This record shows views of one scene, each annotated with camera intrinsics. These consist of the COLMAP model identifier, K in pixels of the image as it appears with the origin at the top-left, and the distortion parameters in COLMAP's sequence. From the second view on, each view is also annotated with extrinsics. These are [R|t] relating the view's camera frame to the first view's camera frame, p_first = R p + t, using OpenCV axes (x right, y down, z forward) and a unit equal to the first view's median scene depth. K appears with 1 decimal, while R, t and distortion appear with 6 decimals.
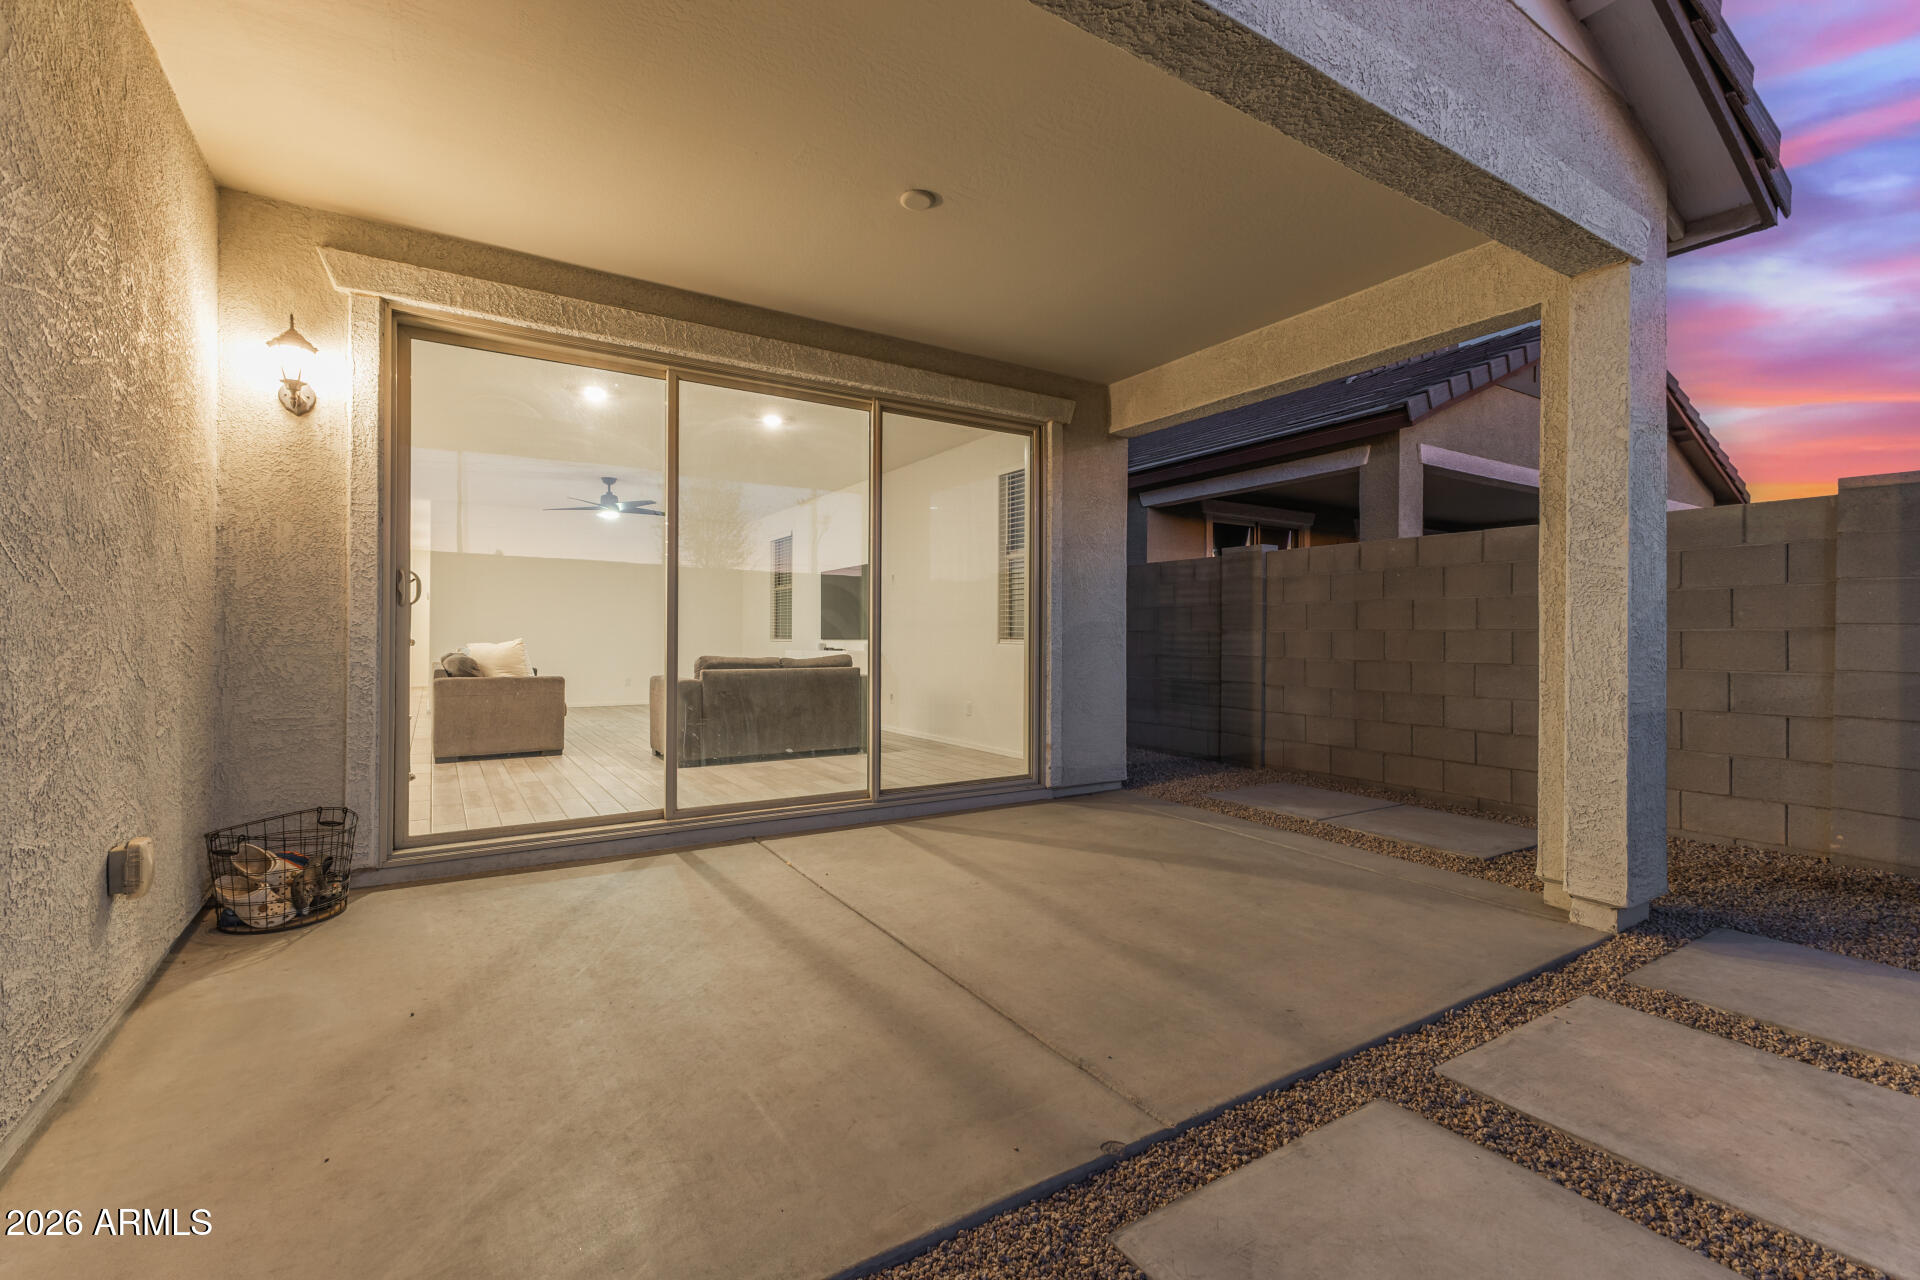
lens RADIAL K [[828.6, 0, 963.7], [0, 828.6, 636.1], [0, 0, 1]] dist [0.010895, 0.000271]
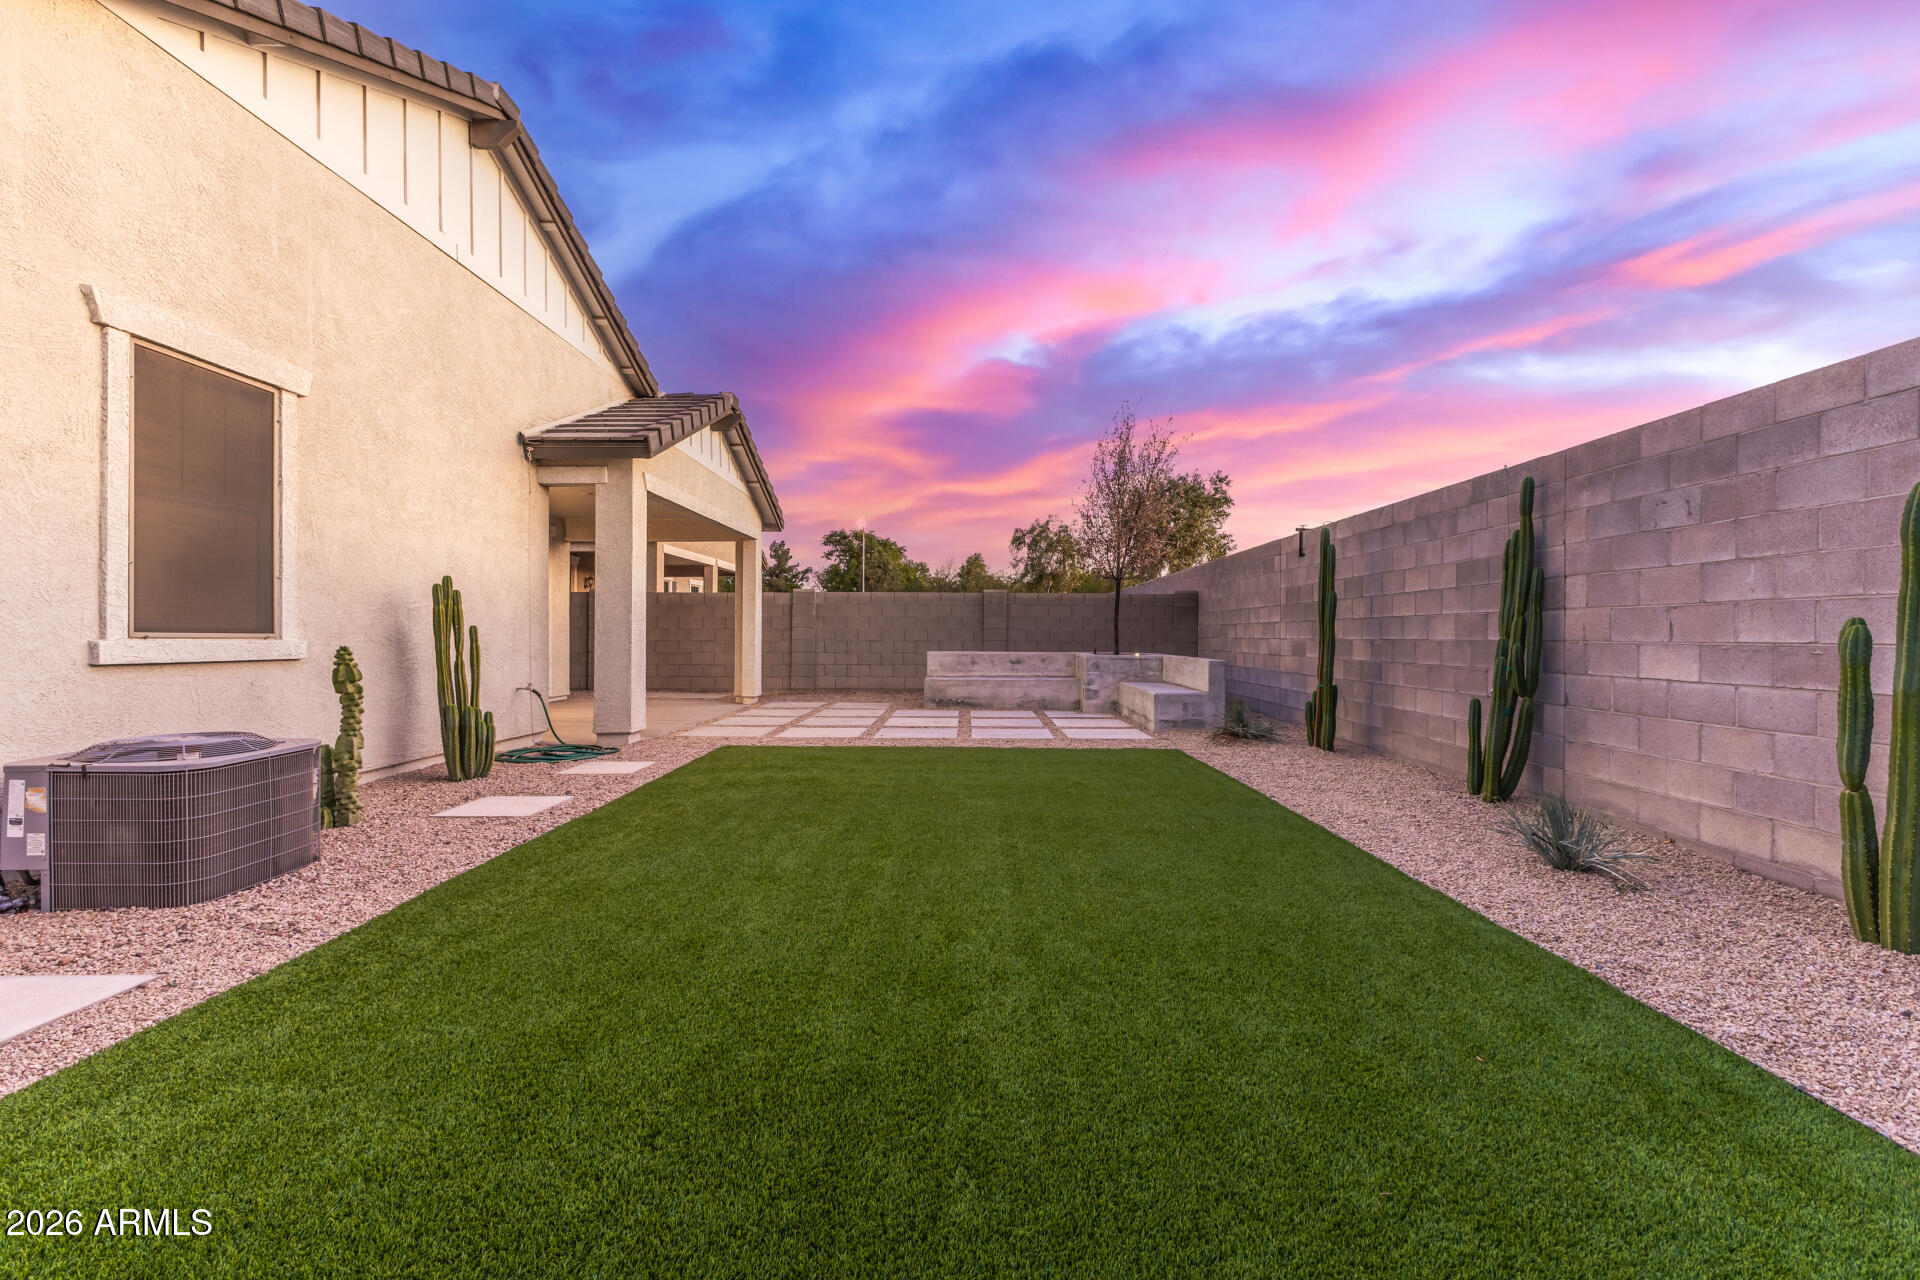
lens RADIAL K [[828.6, 0, 963.7], [0, 828.6, 636.1], [0, 0, 1]] dist [0.010895, 0.000271]
pose [[0.538066, -0.003870, 0.842894, -1.350464], [-0.006448, 0.999941, 0.008707, -0.010719], [-0.842878, -0.010120, 0.538010, -1.325143]]
